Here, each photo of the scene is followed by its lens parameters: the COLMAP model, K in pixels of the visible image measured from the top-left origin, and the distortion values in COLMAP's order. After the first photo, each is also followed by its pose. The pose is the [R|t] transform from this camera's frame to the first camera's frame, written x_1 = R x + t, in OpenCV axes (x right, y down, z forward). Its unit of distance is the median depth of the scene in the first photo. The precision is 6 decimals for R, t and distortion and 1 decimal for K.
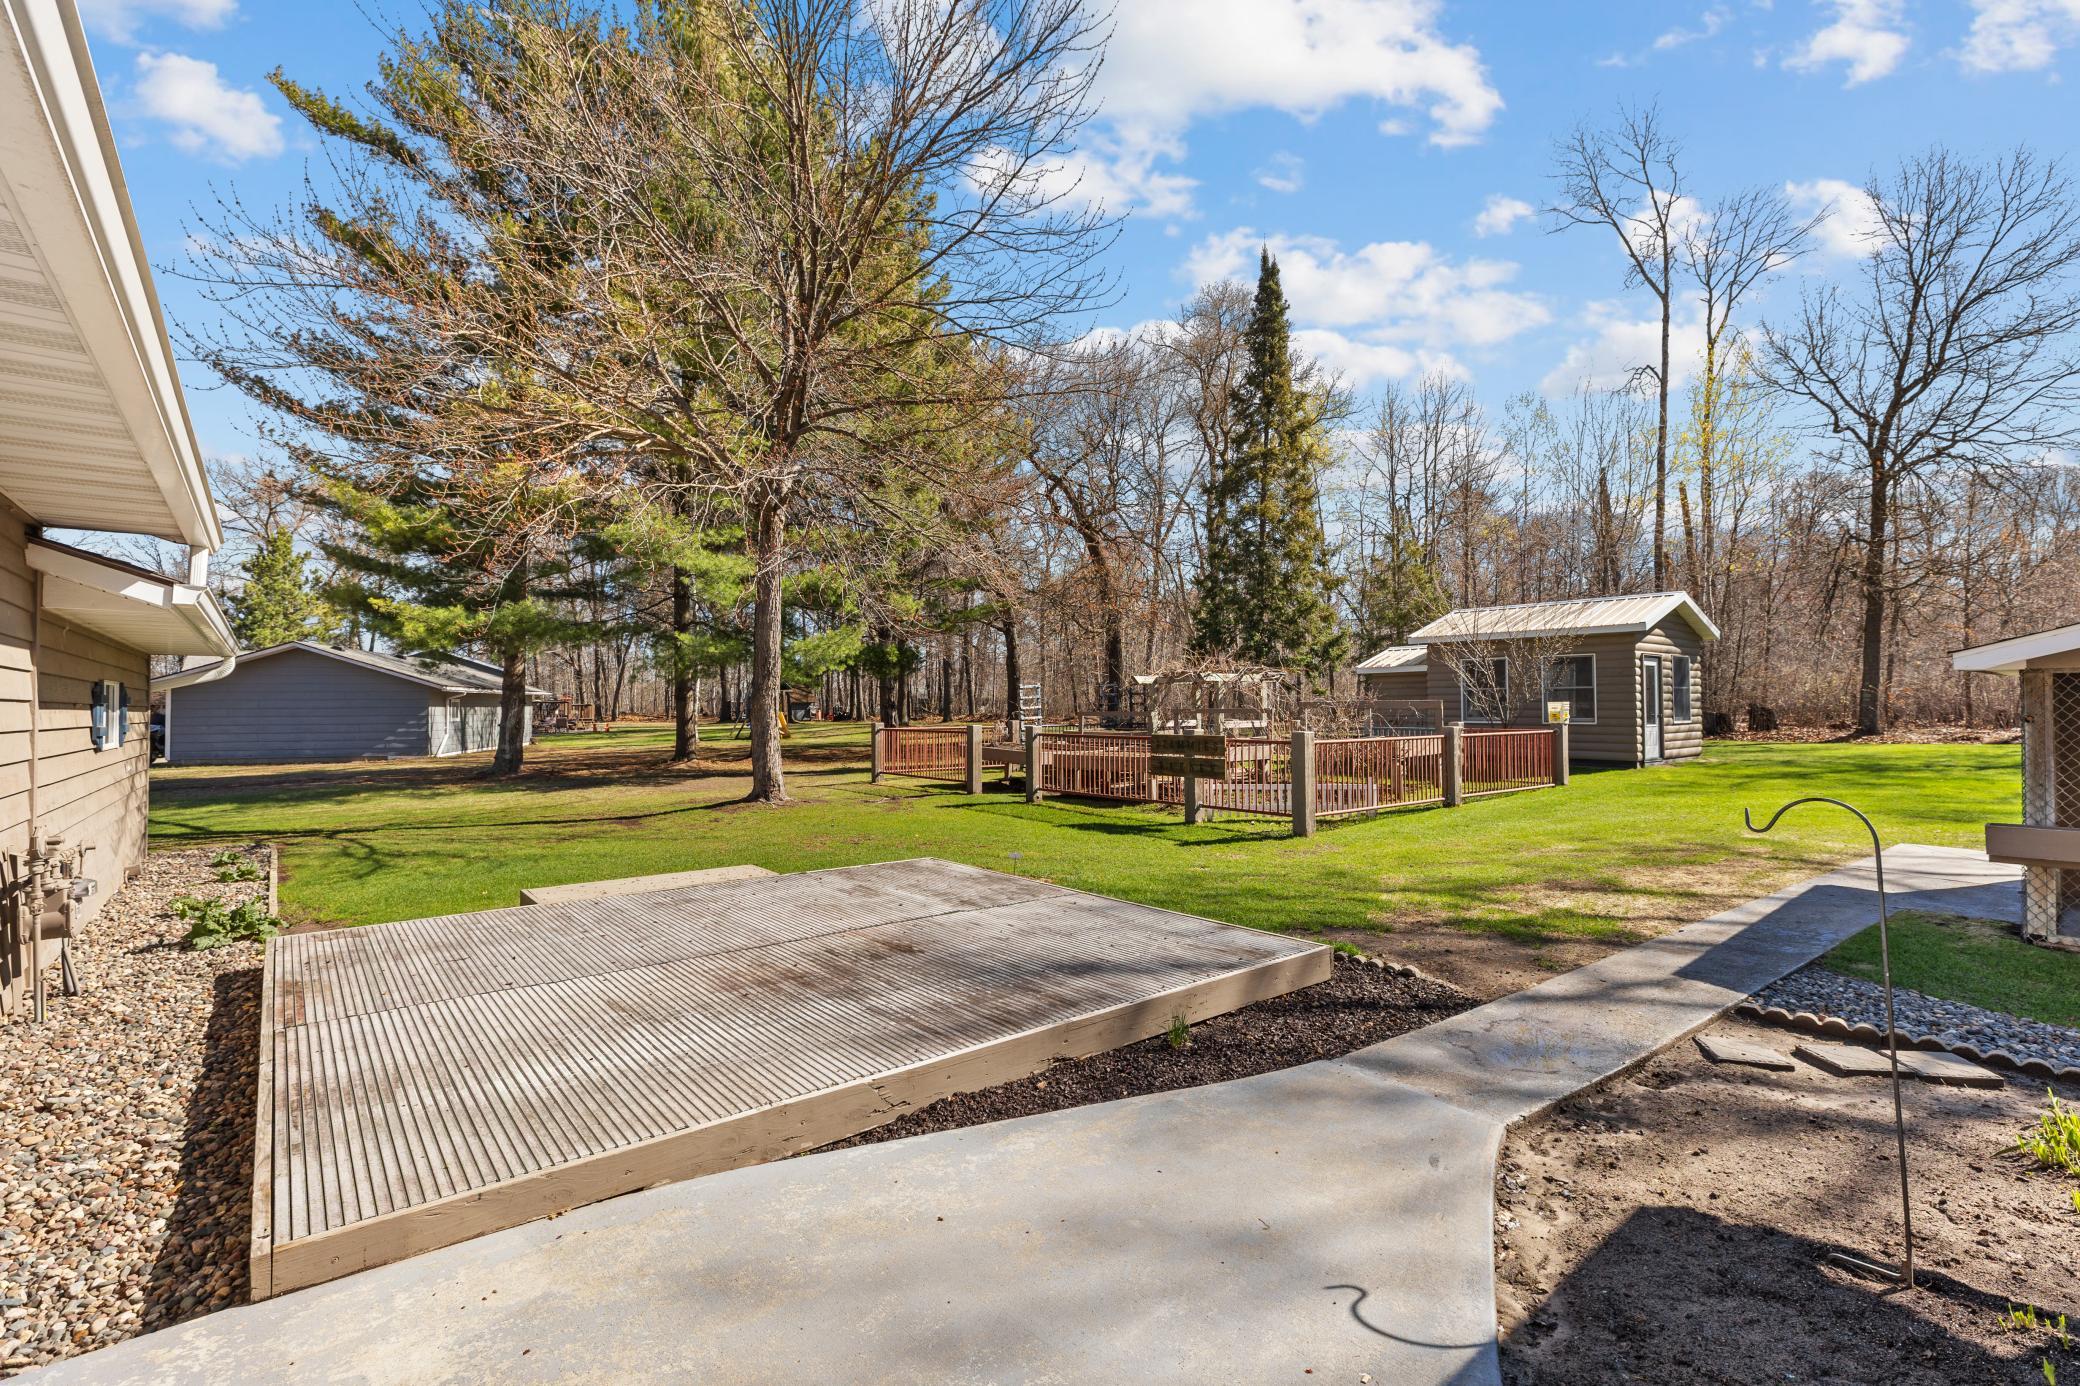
lens RADIAL K [[934.5, 0, 1053.8], [0, 934.5, 722.5], [0, 0, 1]] dist [0.002924, 0.000480]
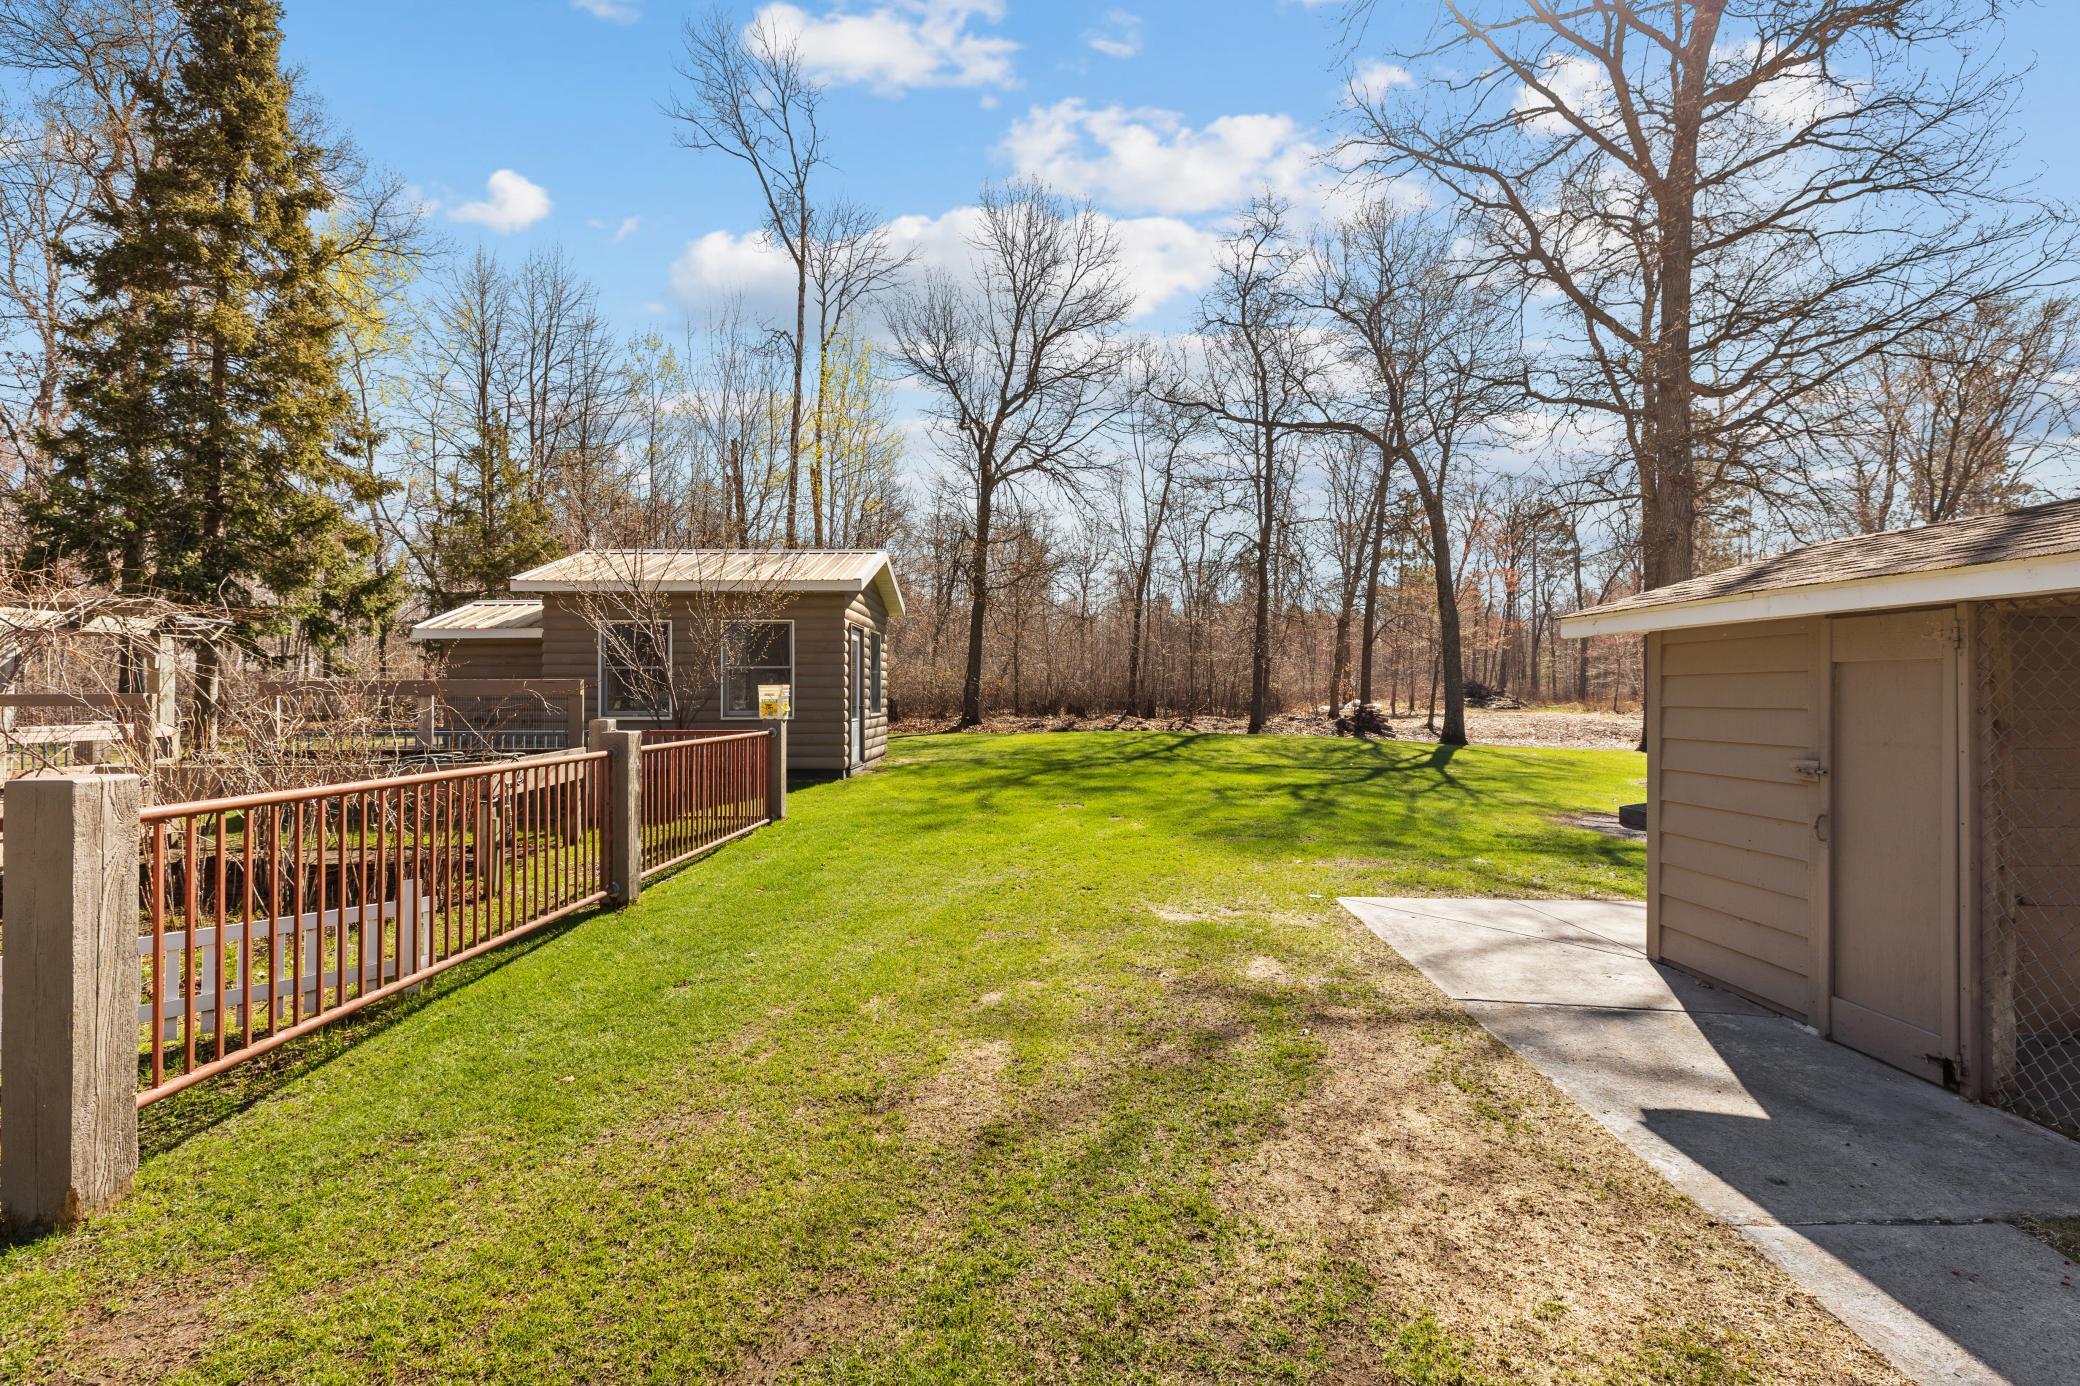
lens RADIAL K [[934.5, 0, 1047.2], [0, 934.5, 670.1], [0, 0, 1]] dist [0.002924, 0.000480]
pose [[0.627351, 0.024222, 0.778360, 0.110673], [0.015112, 0.998949, -0.043267, -0.001397], [-0.778590, 0.038906, 0.626326, 0.306039]]
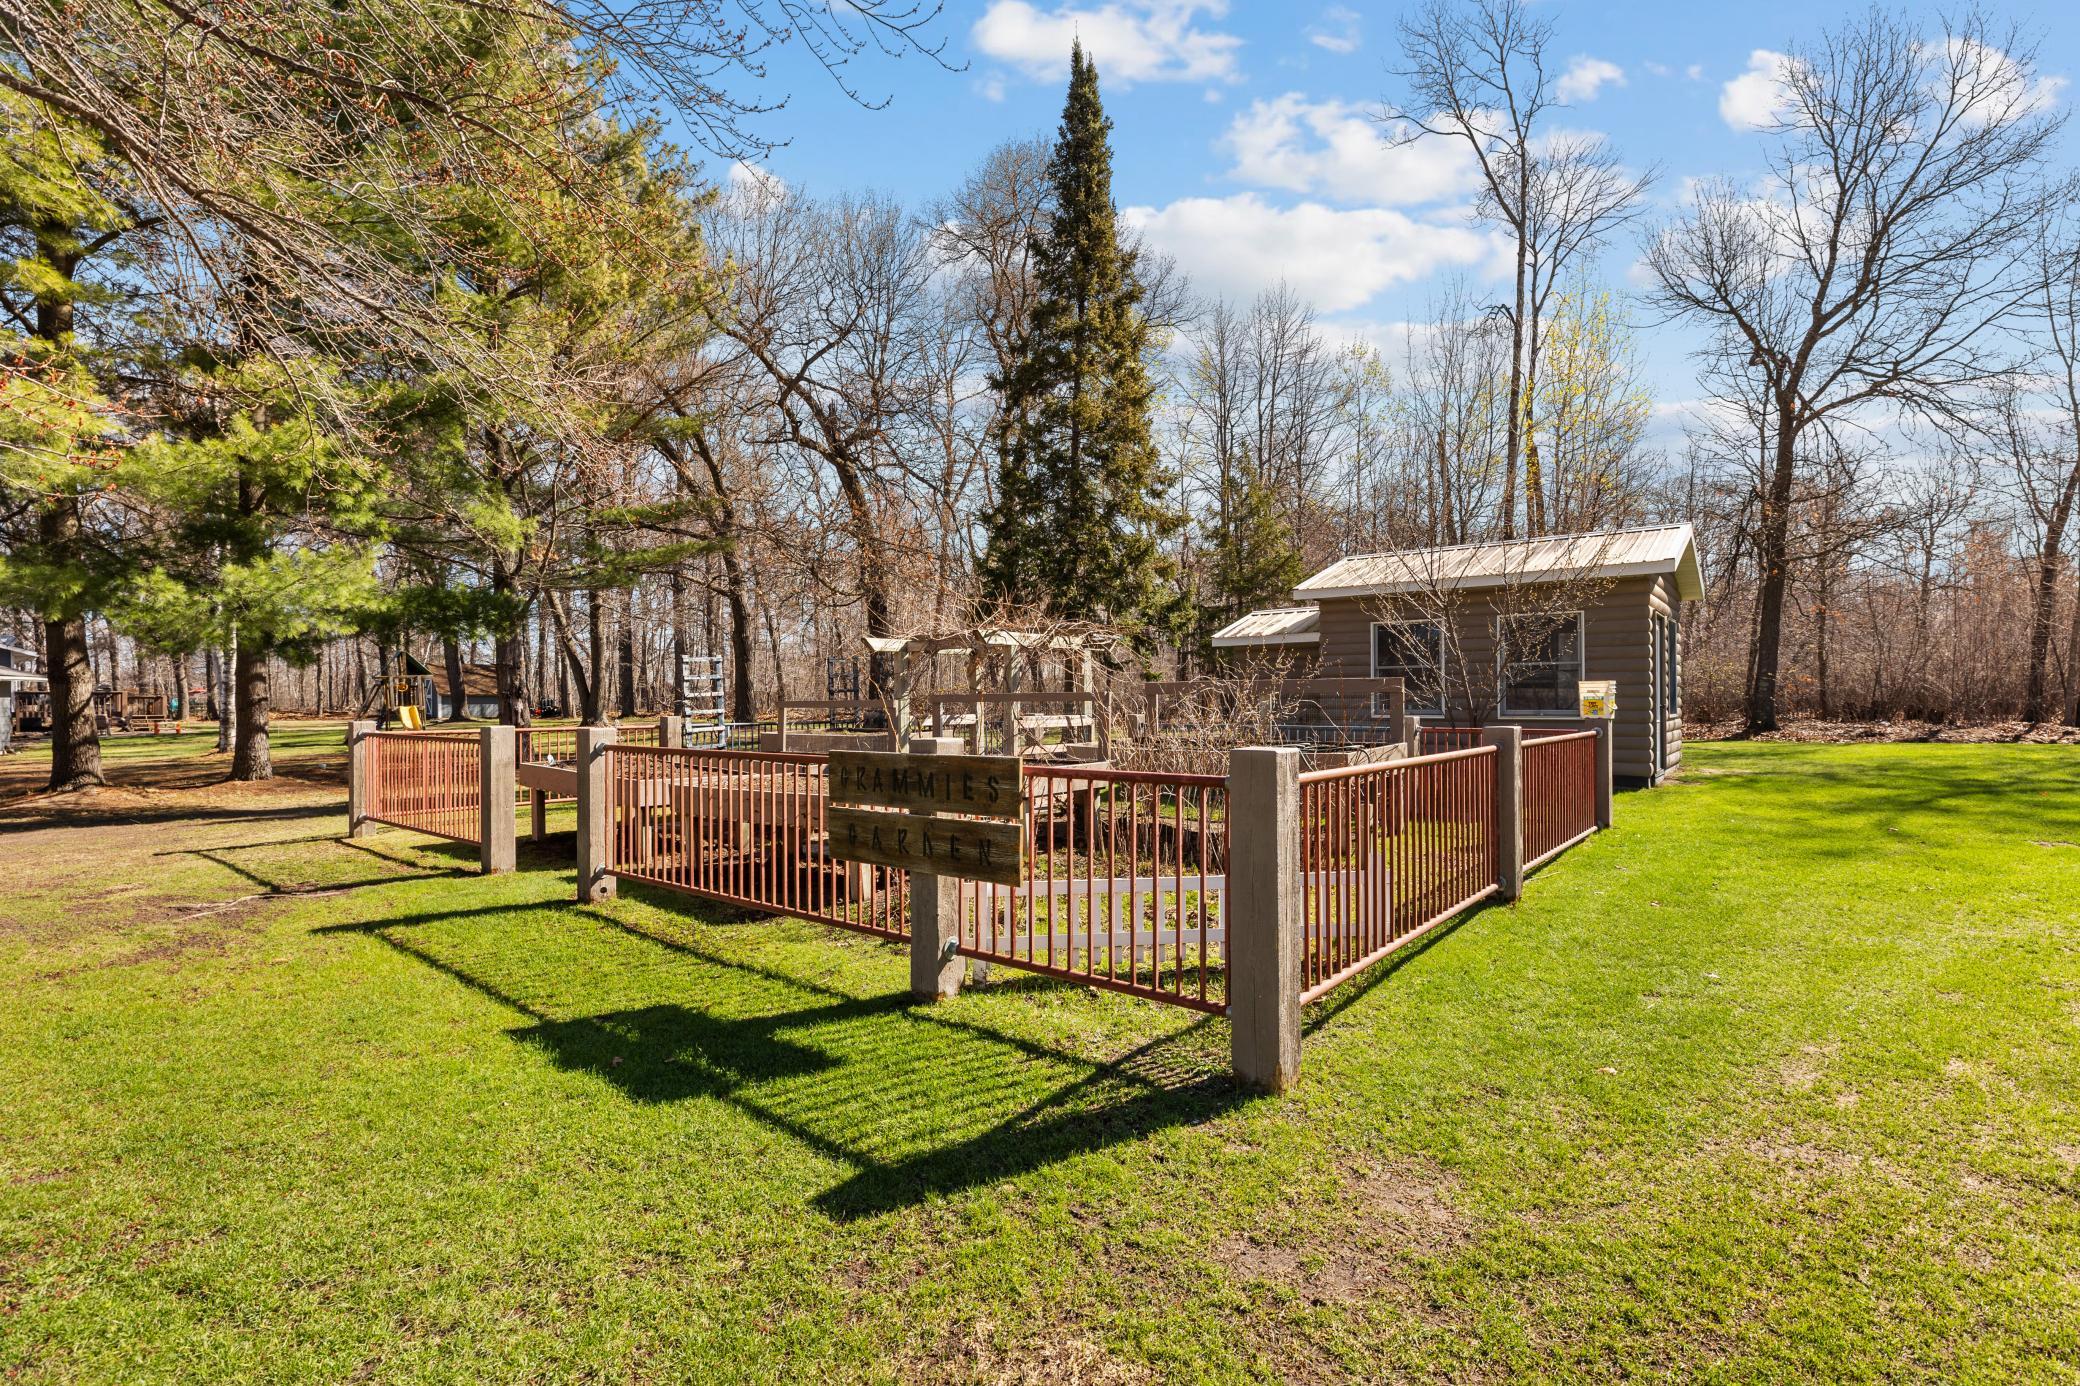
lens RADIAL K [[934.5, 0, 1043.1], [0, 934.5, 683.9], [0, 0, 1]] dist [0.002924, 0.000480]
pose [[0.980105, 0.004281, 0.198433, 0.062313], [0.003031, 0.999328, -0.036530, -0.000145], [-0.198456, 0.036405, 0.979434, 0.332152]]
